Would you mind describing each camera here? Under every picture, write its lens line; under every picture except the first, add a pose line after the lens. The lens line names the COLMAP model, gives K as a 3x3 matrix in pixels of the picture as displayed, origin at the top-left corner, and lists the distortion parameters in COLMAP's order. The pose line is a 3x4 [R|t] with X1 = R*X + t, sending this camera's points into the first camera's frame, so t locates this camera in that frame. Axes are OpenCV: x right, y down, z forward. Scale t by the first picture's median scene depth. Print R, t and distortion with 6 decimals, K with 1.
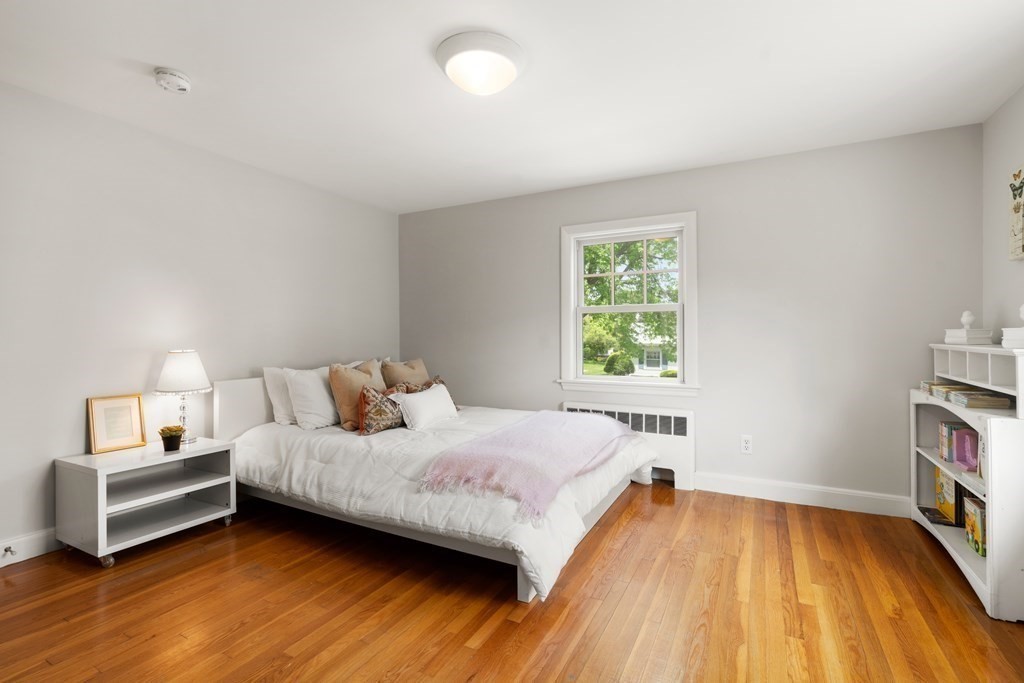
lens RADIAL K [[475.0, 0, 515.0], [0, 475.0, 342.0], [0, 0, 1]] dist [-0.002140, 0.001334]
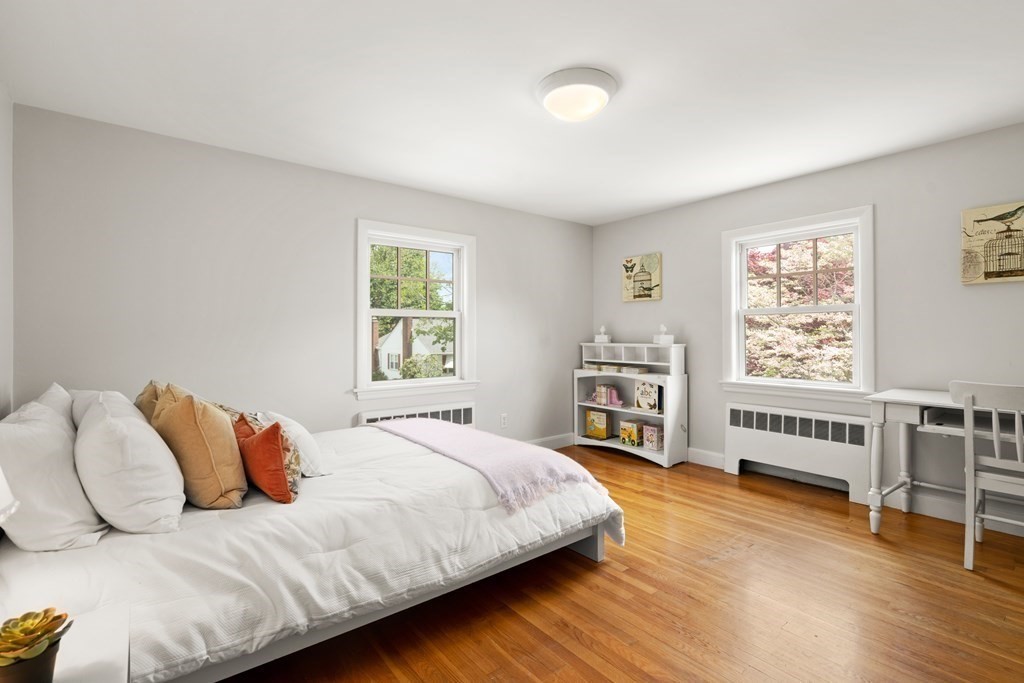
lens RADIAL K [[475.0, 0, 515.0], [0, 475.0, 342.0], [0, 0, 1]] dist [-0.002140, 0.001334]
pose [[0.388795, -0.010536, 0.921264, -0.922084], [0.015854, 0.999863, 0.004744, -0.013565], [-0.921188, 0.012762, 0.388908, 0.571308]]
